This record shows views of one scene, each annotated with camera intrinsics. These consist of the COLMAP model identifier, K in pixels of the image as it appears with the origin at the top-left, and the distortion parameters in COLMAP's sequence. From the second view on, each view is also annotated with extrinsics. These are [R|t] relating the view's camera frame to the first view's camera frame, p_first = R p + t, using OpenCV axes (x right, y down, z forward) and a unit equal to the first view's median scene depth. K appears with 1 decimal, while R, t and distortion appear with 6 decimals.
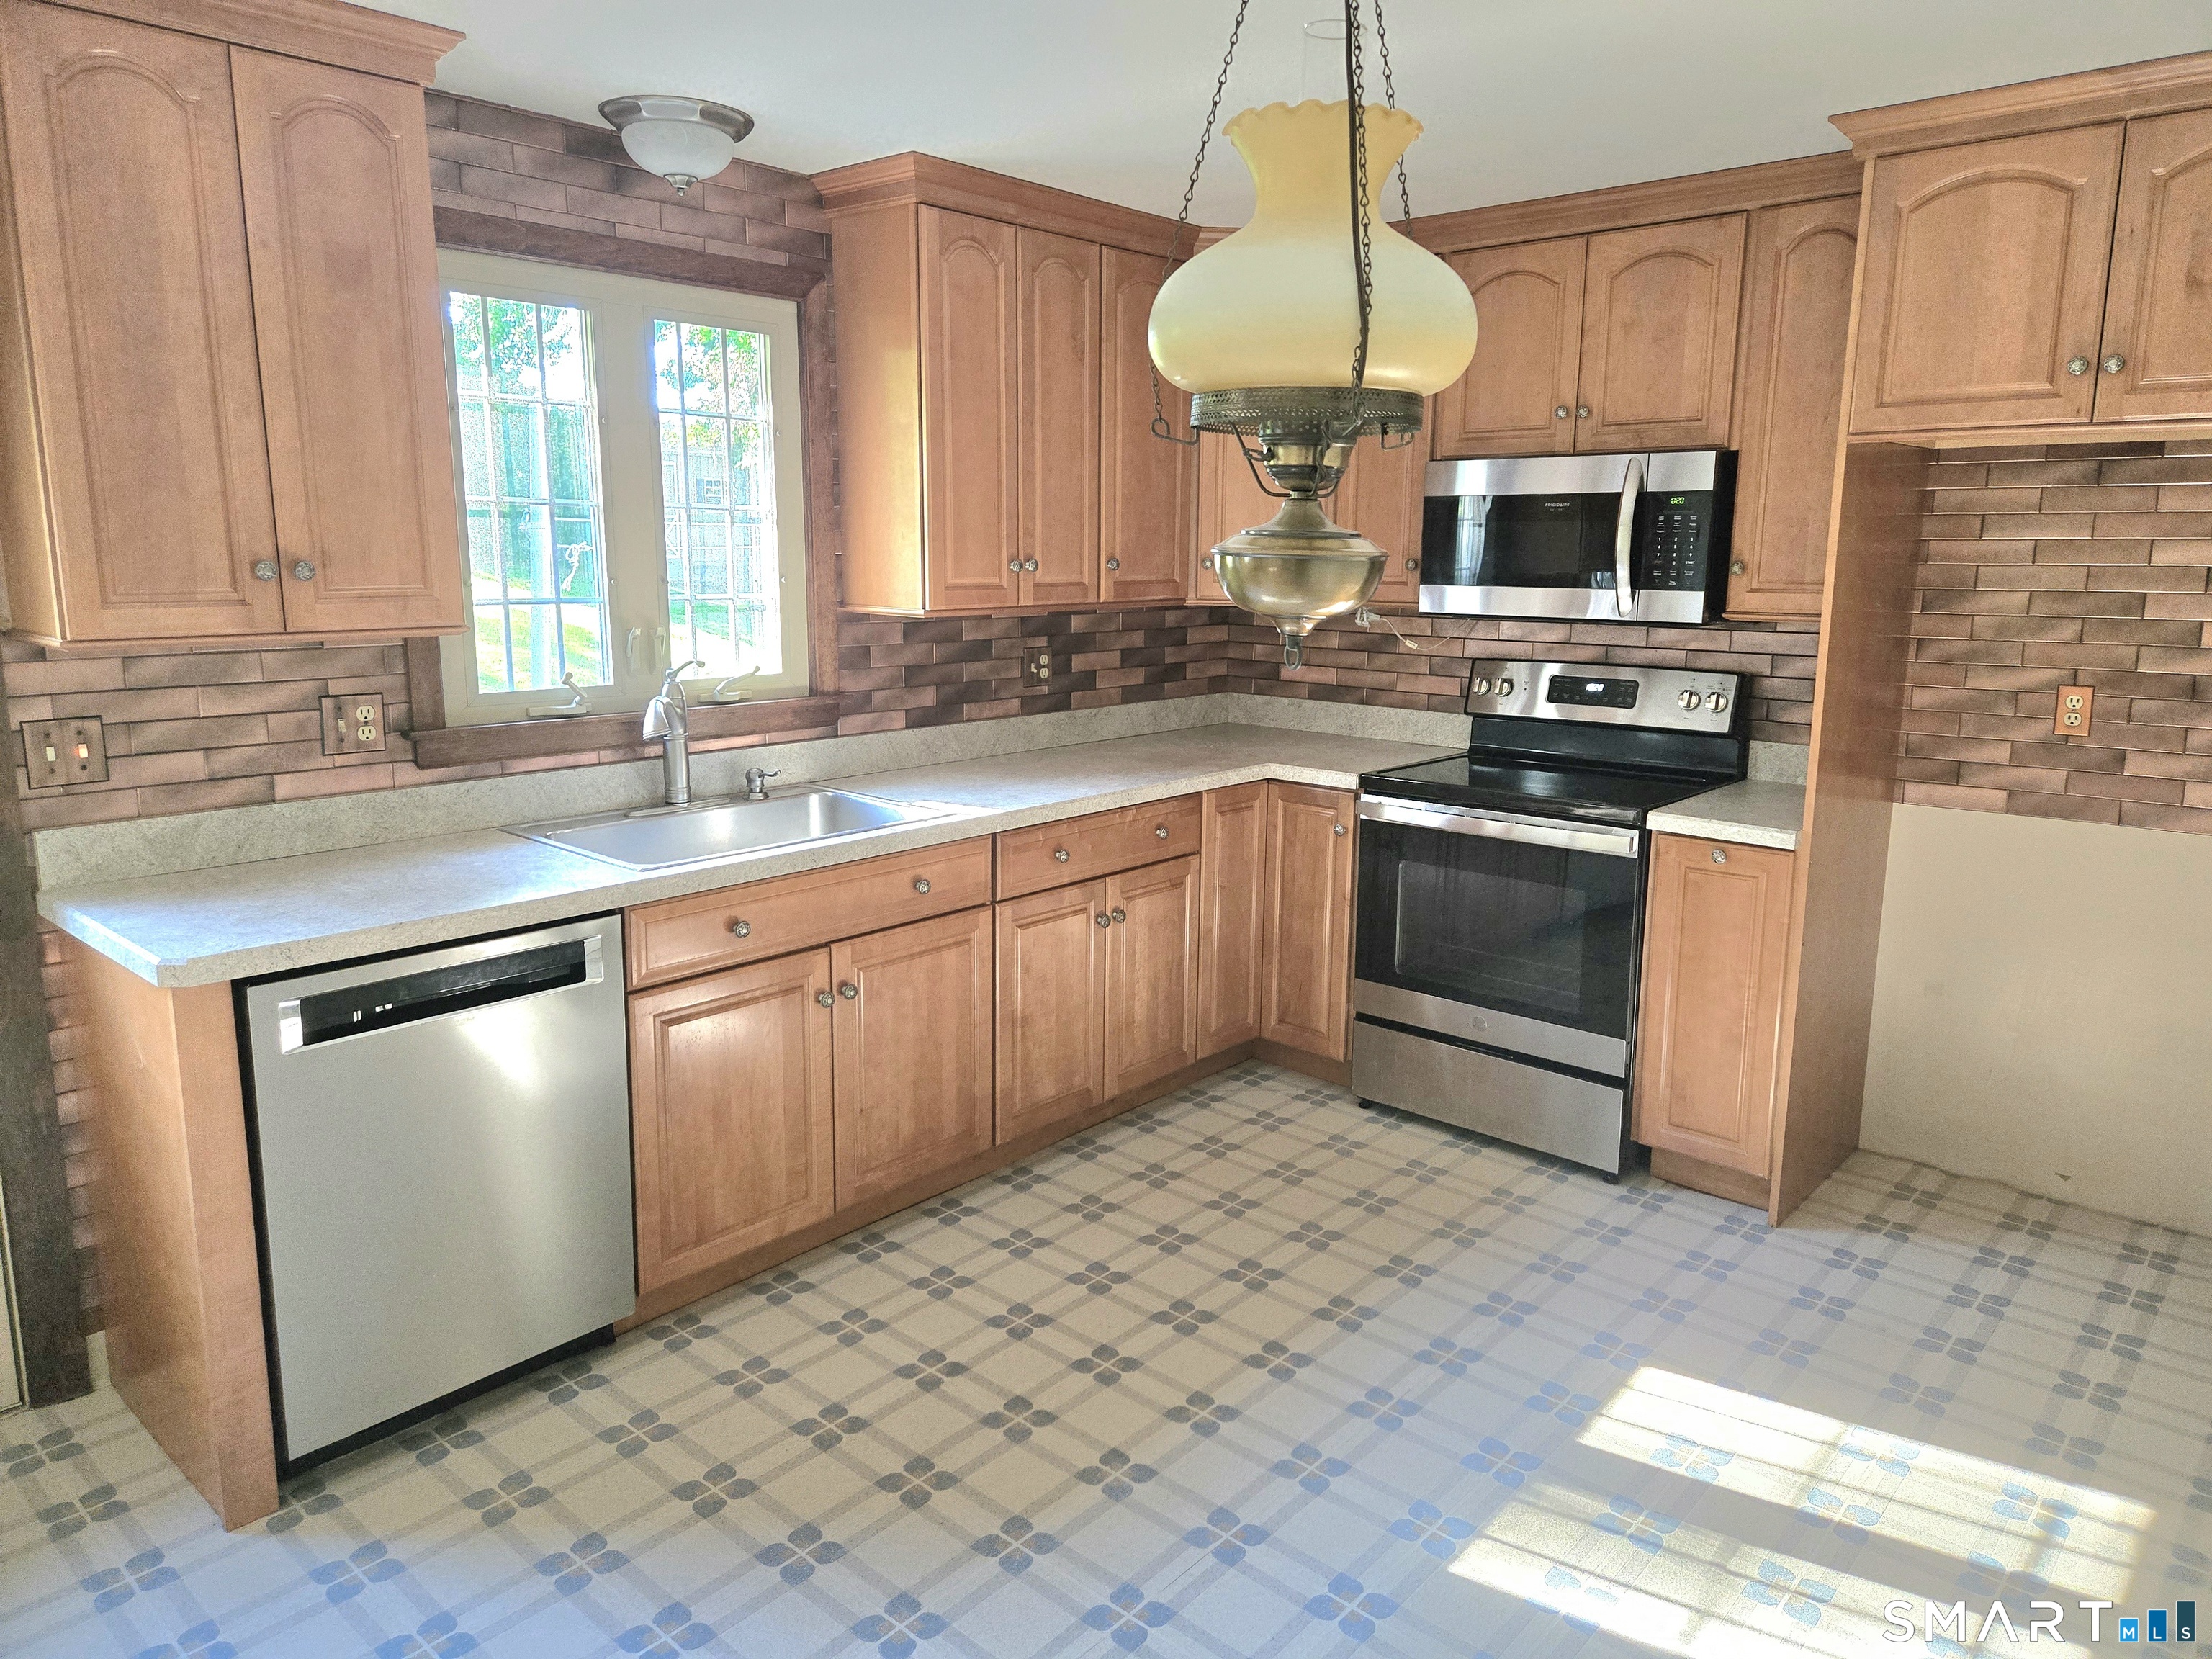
lens RADIAL K [[1478.9, 0, 1124.1], [0, 1478.9, 817.7], [0, 0, 1]] dist [0.084360, -0.082486]
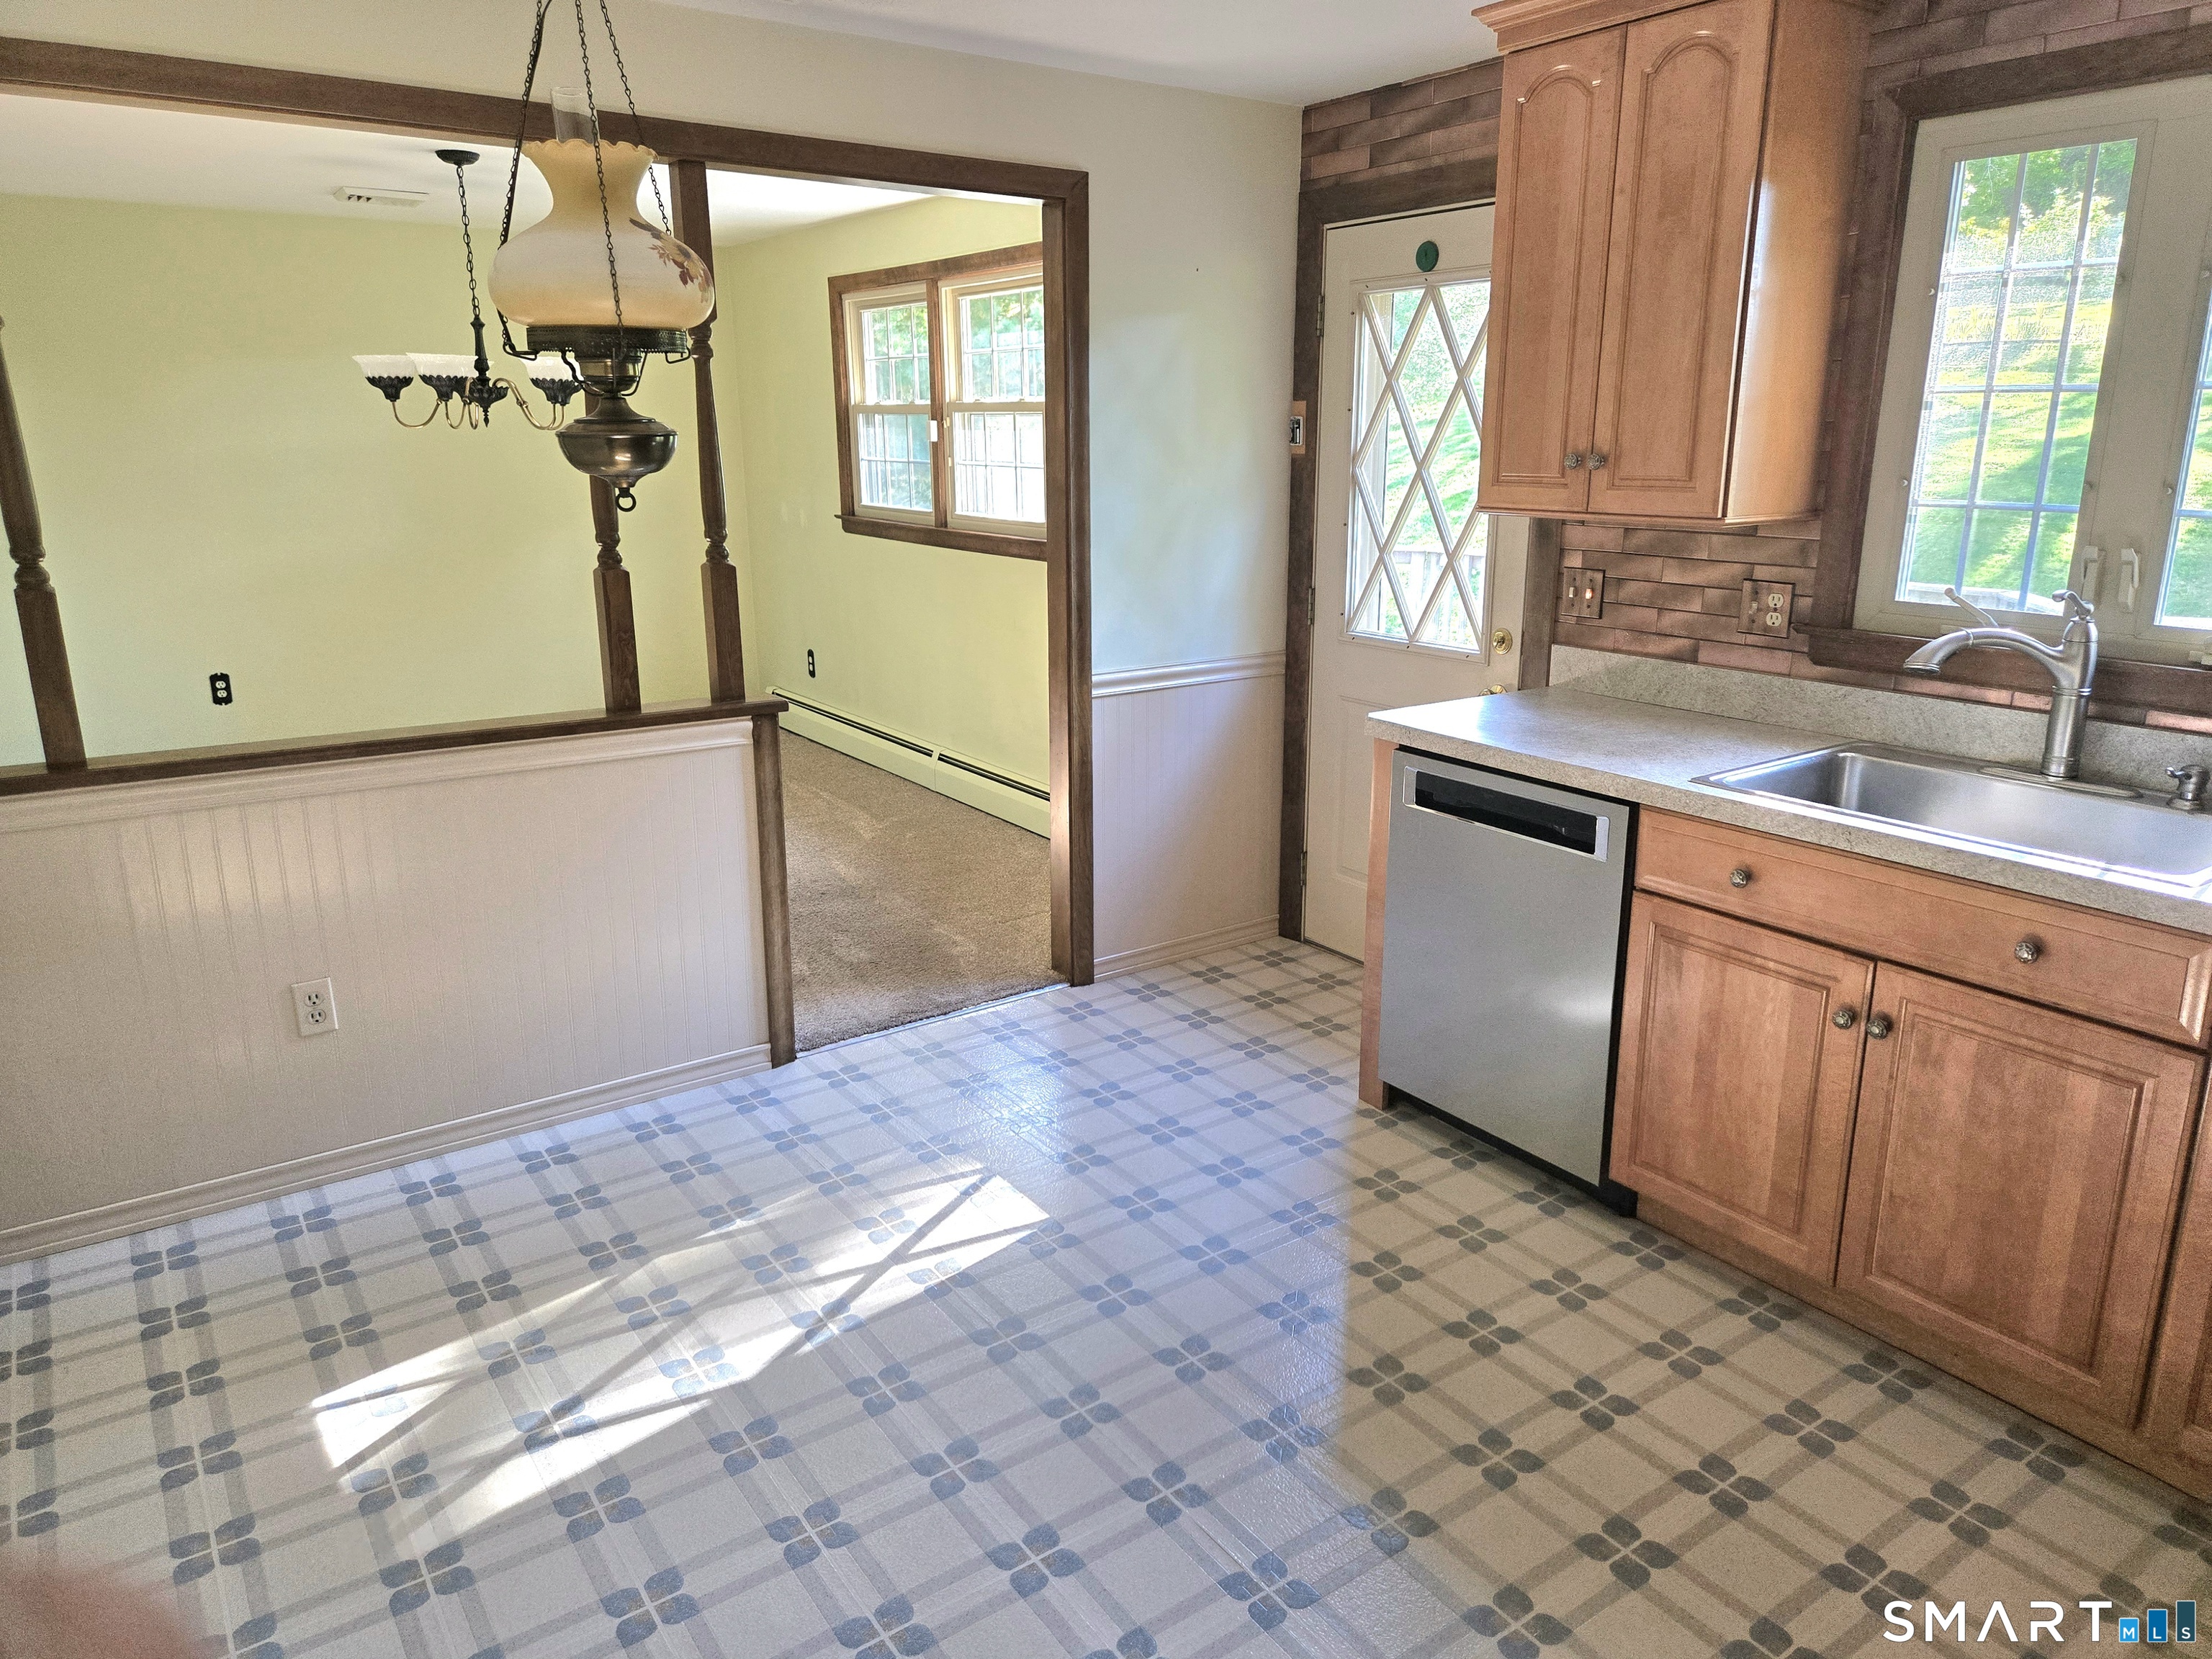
lens RADIAL K [[1478.9, 0, 1124.1], [0, 1478.9, 817.7], [0, 0, 1]] dist [0.084360, -0.082486]
pose [[-0.235202, 0.240207, -0.941796, 0.680321], [-0.184130, 0.940421, 0.285840, -0.150481], [0.954346, 0.240643, -0.176960, 0.818452]]
